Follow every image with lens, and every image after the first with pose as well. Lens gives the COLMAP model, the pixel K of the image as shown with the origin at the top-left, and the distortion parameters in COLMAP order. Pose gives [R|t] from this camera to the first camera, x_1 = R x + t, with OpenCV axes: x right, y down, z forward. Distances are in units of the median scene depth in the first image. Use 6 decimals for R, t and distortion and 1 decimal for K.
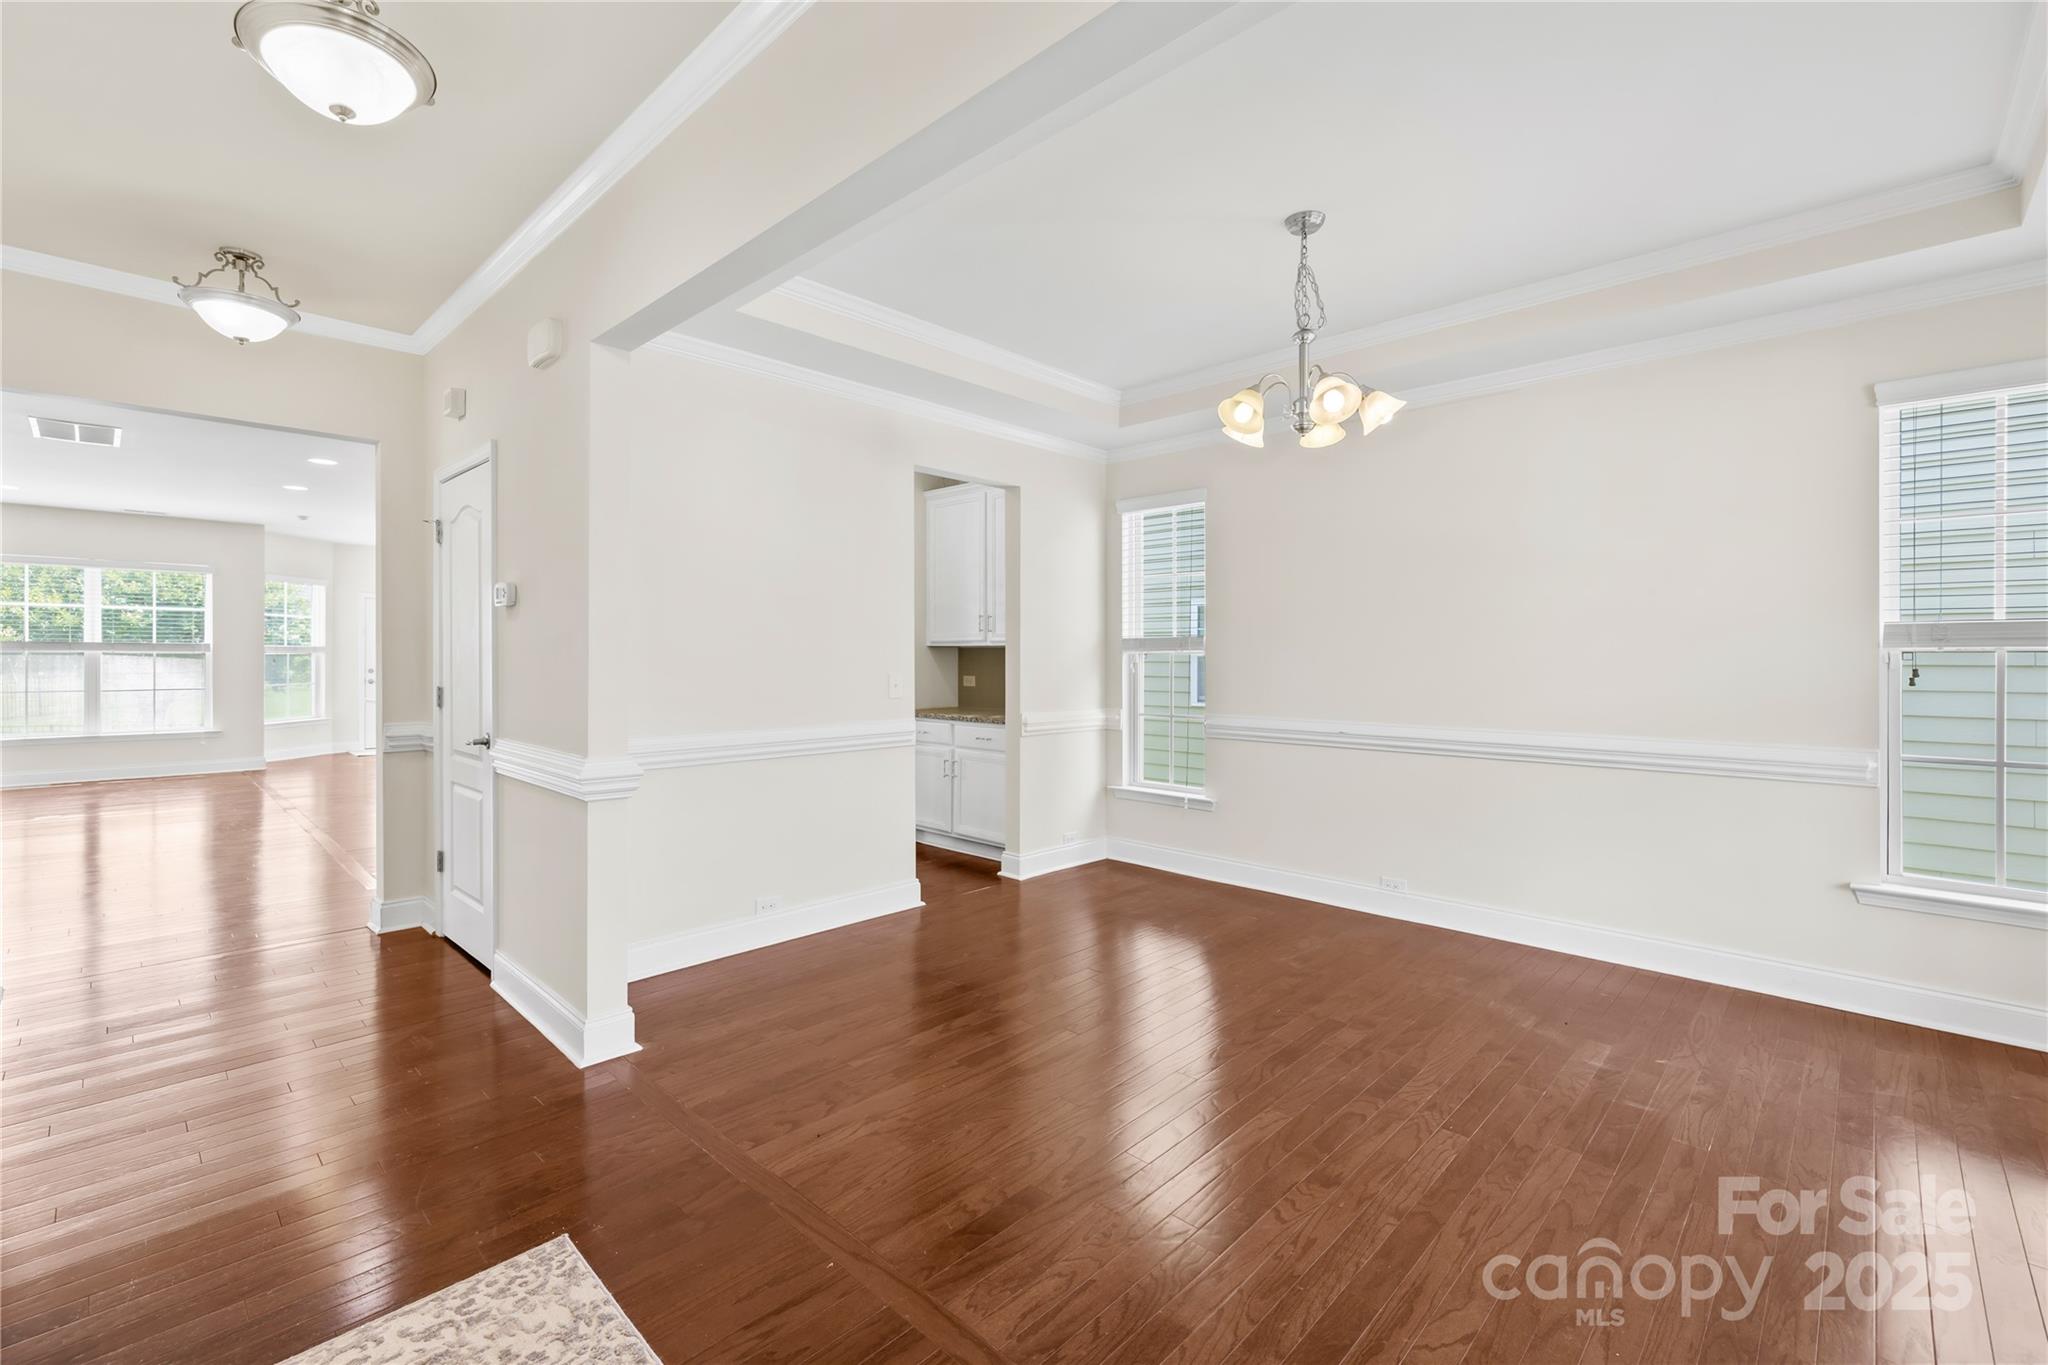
lens RADIAL K [[893.0, 0, 1044.3], [0, 893.0, 641.6], [0, 0, 1]] dist [0.011526, 0.000161]
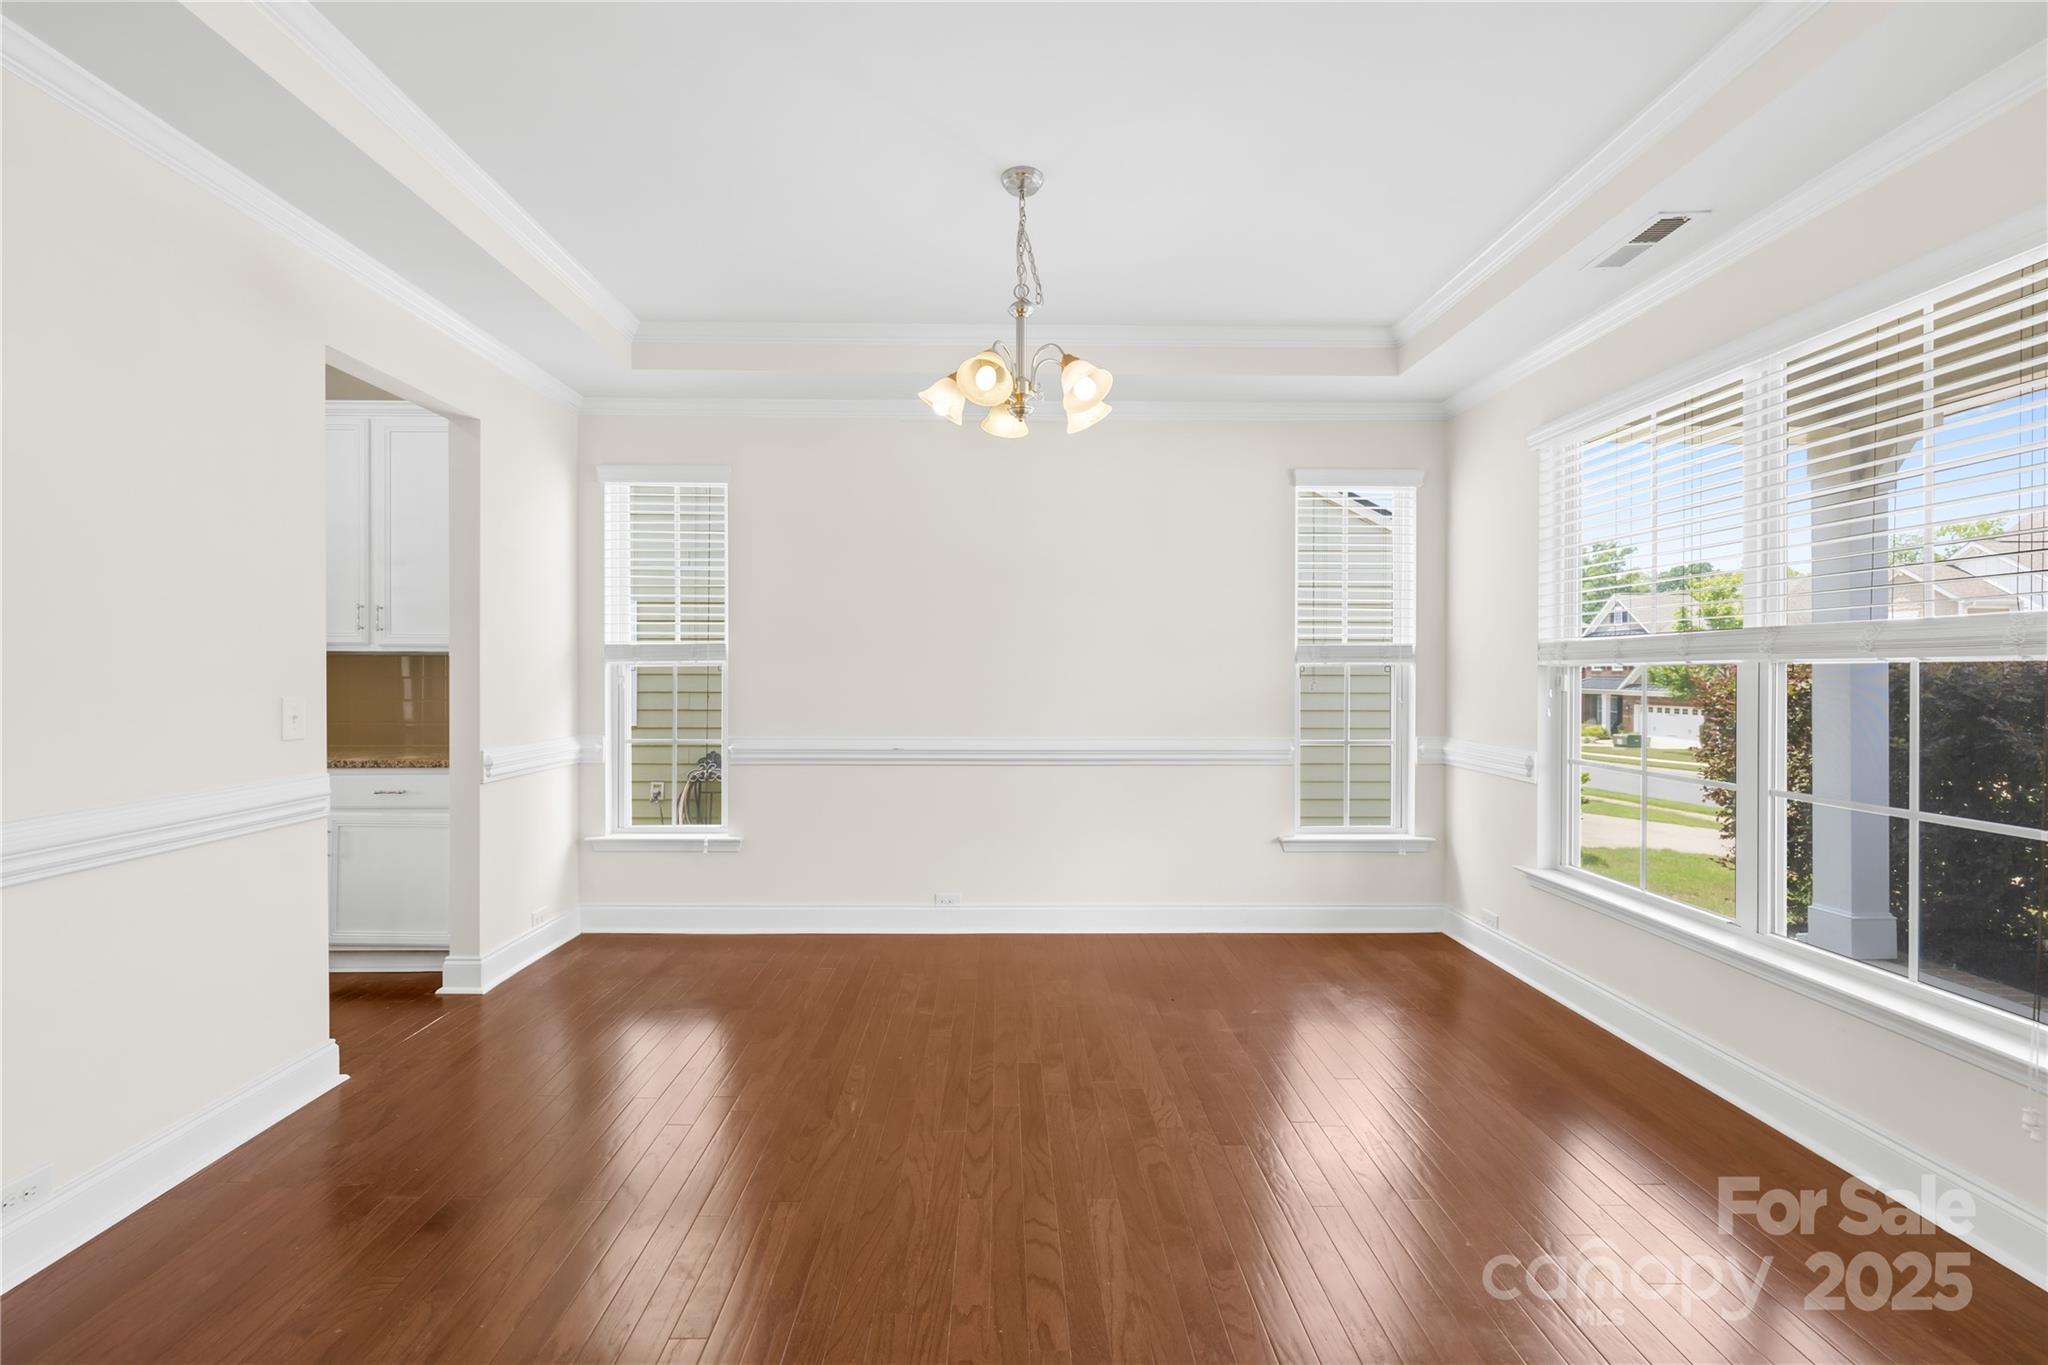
lens RADIAL K [[859.4, 0, 1019.3], [0, 859.4, 664.1], [0, 0, 1]] dist [0.002564, 0.000578]
pose [[0.720876, 0.003878, 0.693054, -0.201297], [-0.013709, 0.999868, 0.008665, 0.002767], [-0.692929, -0.015747, 0.720834, 0.254818]]
